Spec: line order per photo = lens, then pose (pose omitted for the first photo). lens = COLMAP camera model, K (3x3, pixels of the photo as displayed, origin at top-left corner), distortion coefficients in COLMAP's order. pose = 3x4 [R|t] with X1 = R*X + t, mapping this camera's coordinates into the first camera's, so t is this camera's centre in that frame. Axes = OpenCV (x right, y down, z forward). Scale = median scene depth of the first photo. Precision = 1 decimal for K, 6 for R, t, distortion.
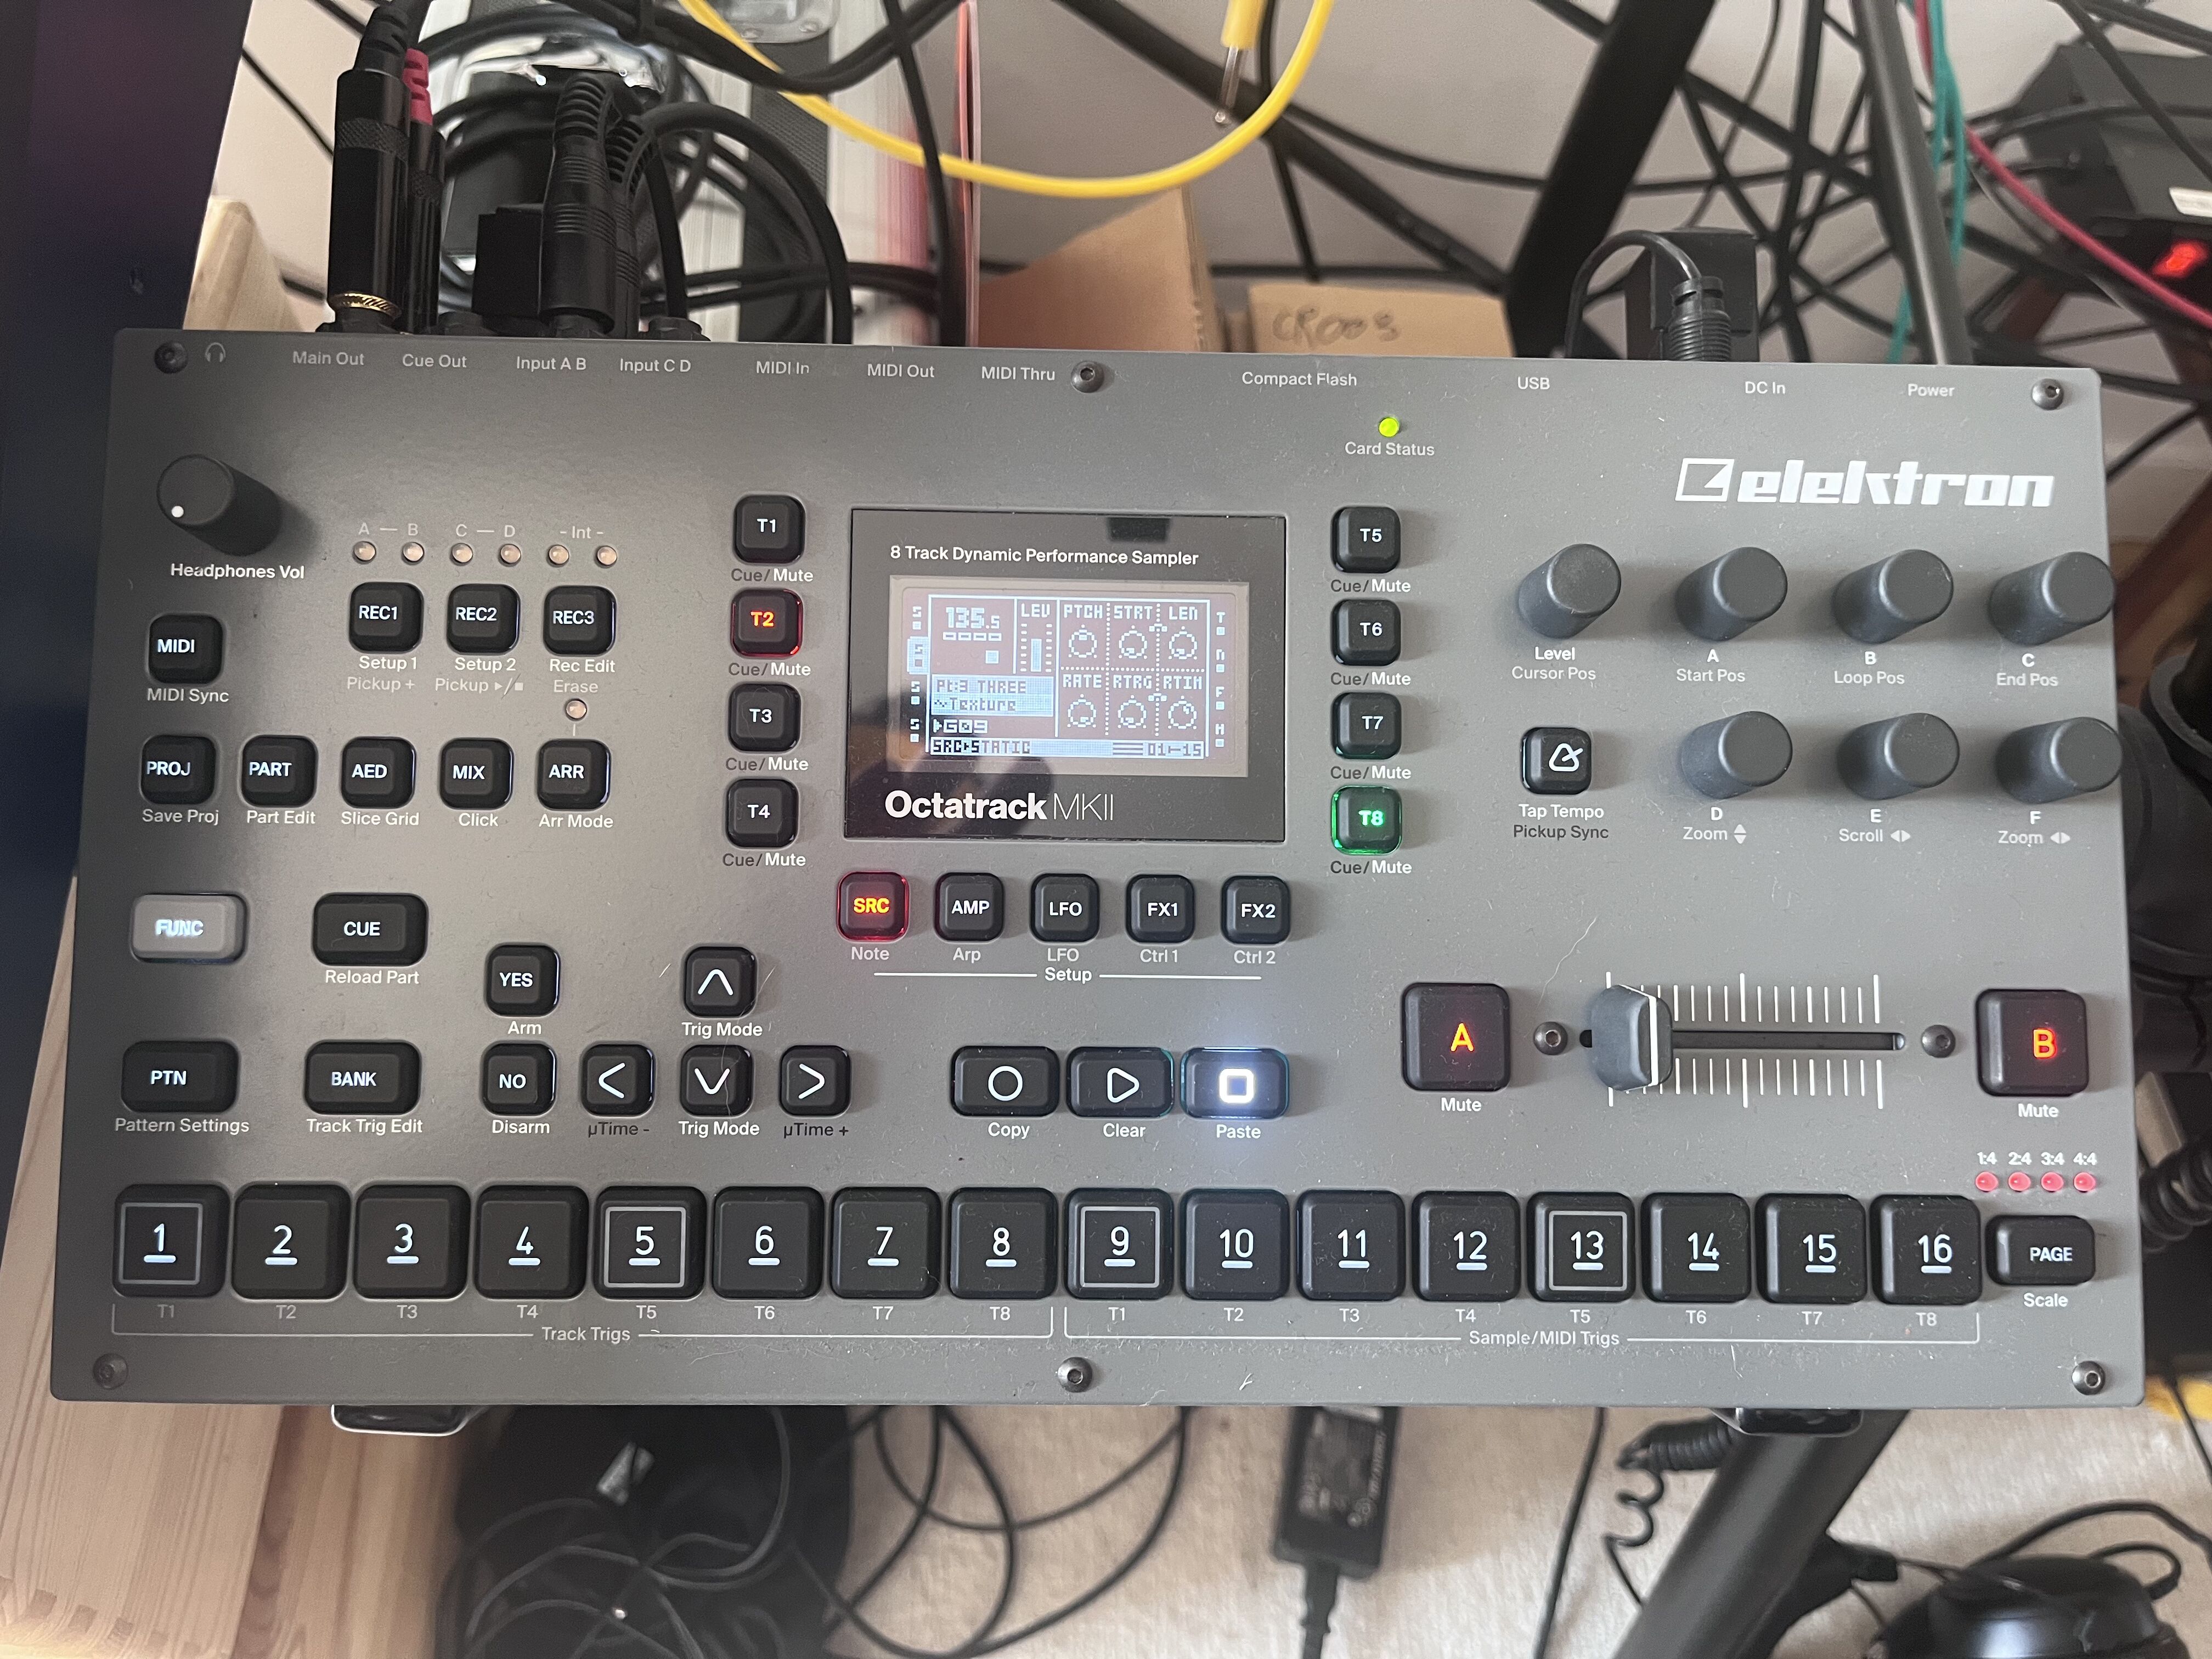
lens RADIAL K [[1684.1, 0, 1110.0], [0, 1684.1, 818.6], [0, 0, 1]] dist [0.006260, -0.029901]
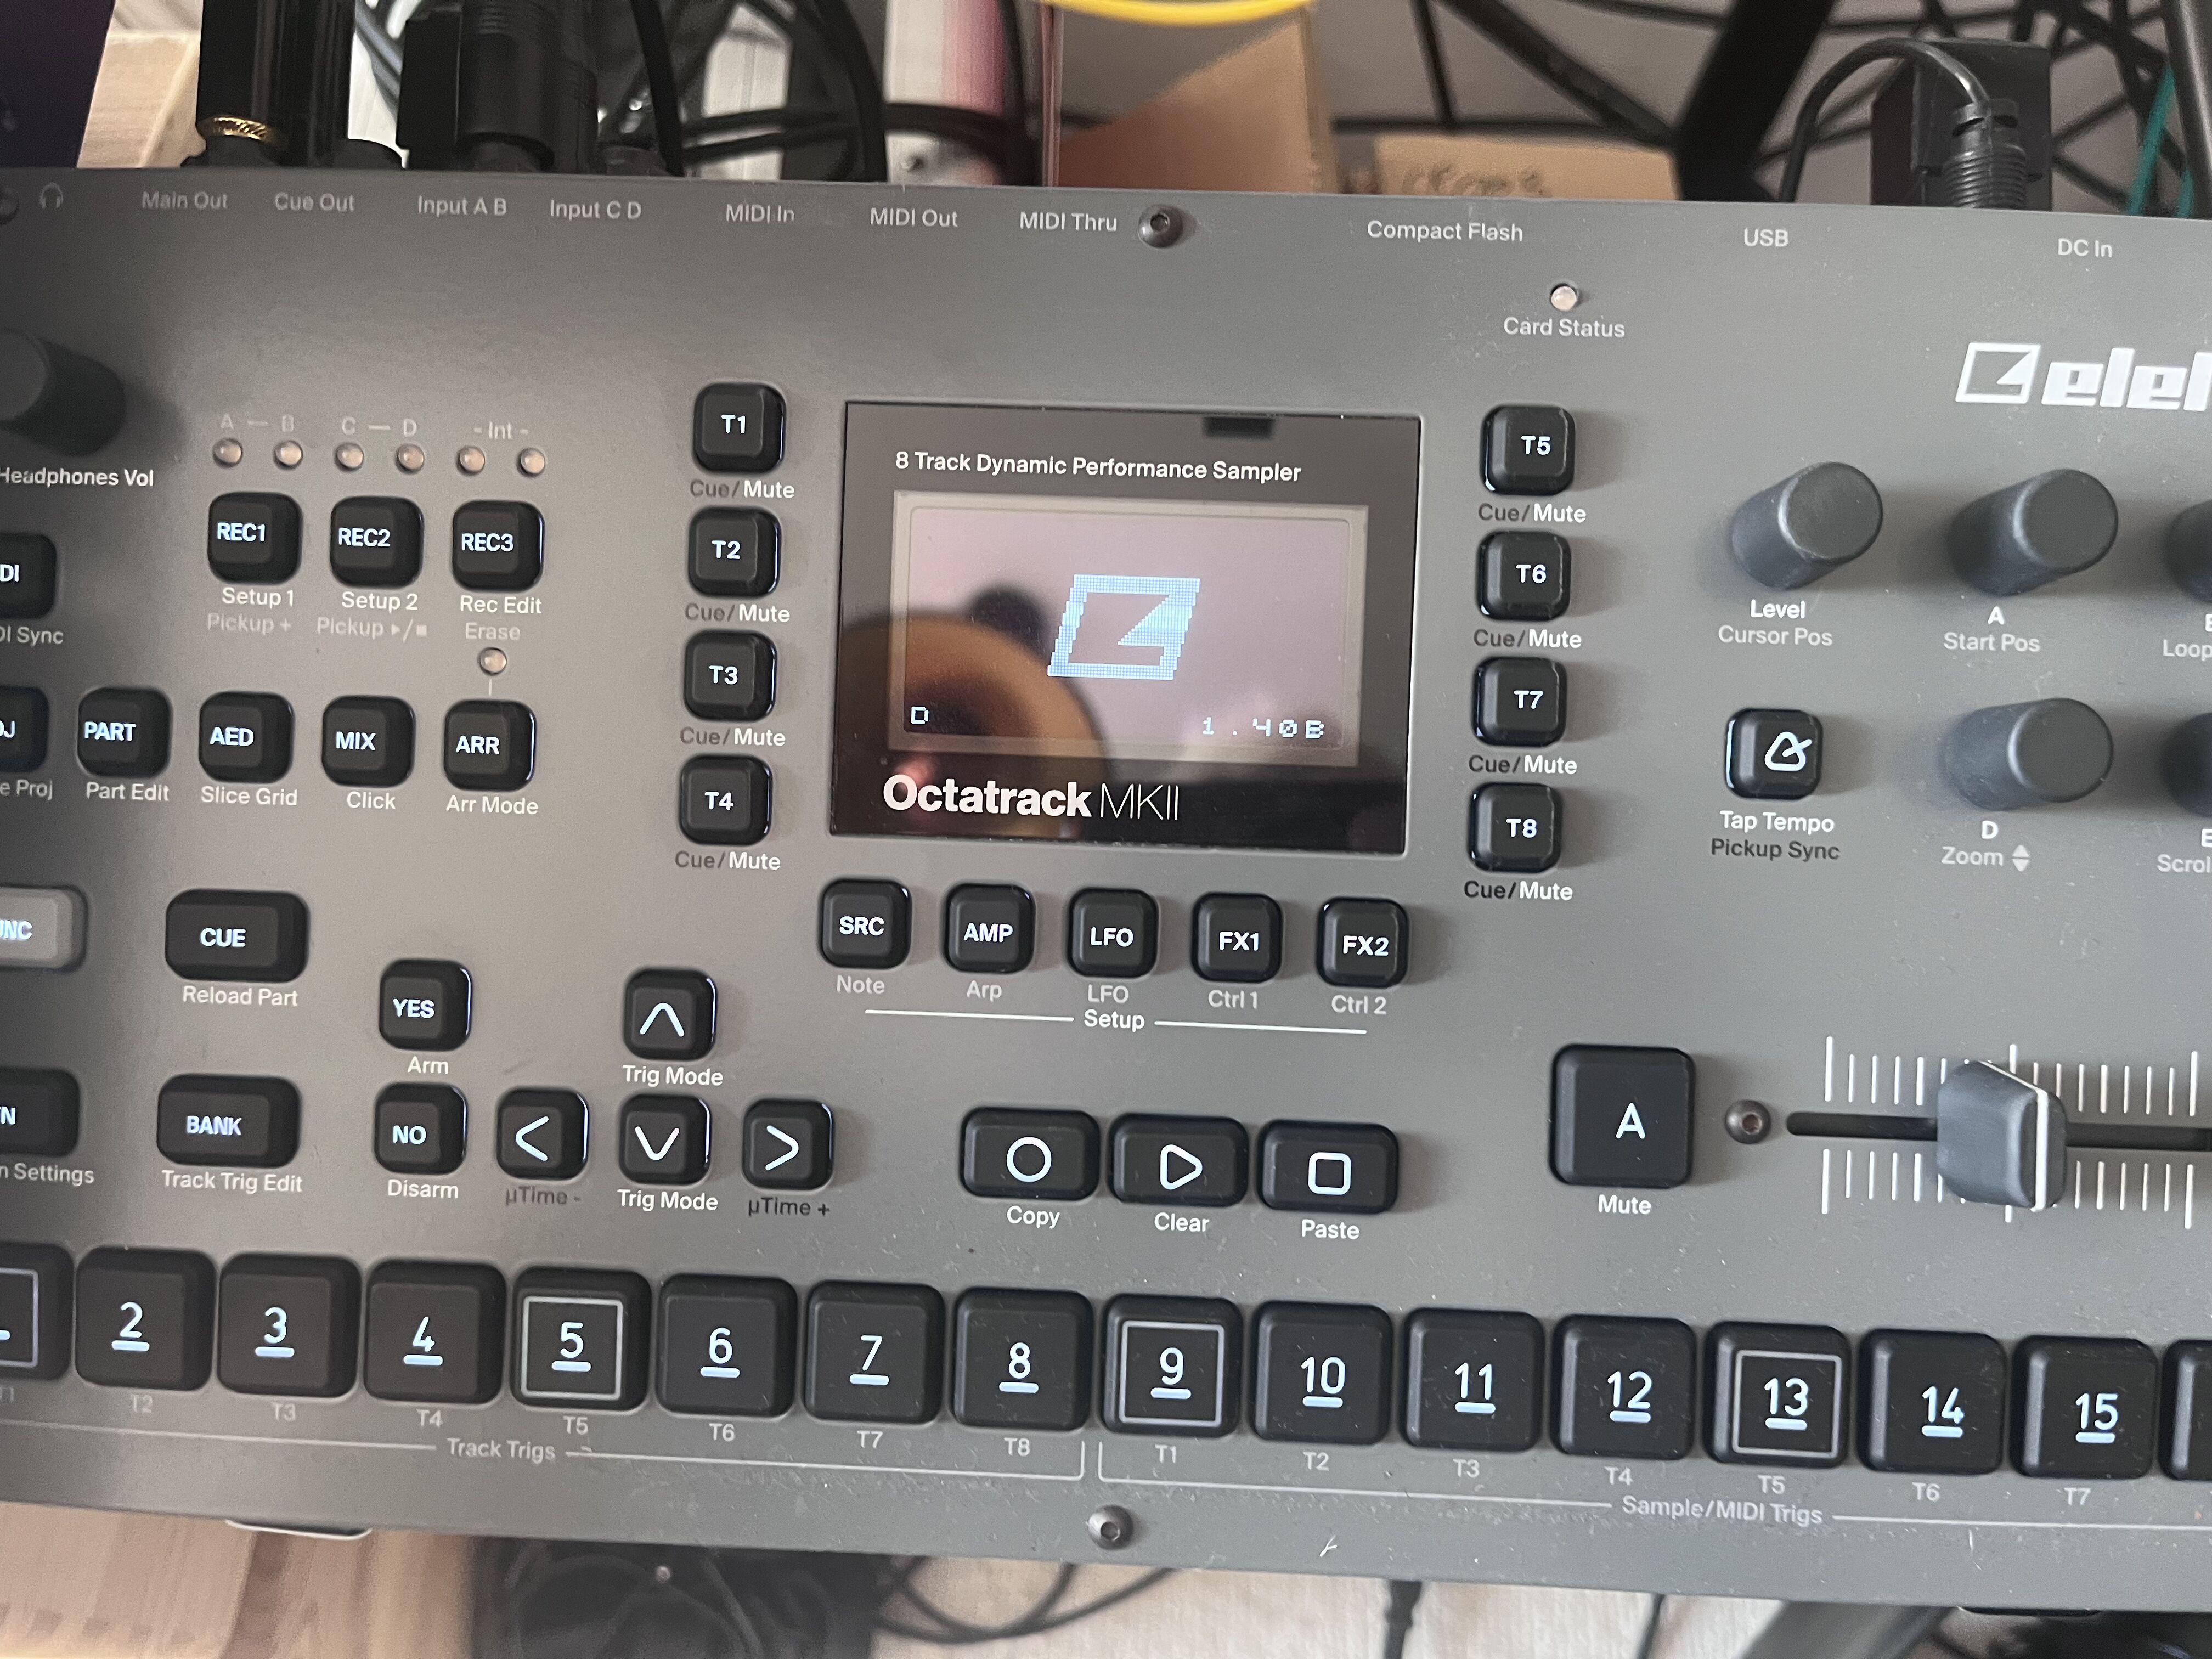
lens RADIAL K [[1684.1, 0, 1100.5], [0, 1684.1, 847.0], [0, 0, 1]] dist [0.006260, -0.029901]
pose [[0.997527, 0.026704, -0.065020, 0.016663], [-0.021394, 0.996481, 0.081047, -0.048257], [0.066955, -0.079455, 0.994587, 0.236928]]
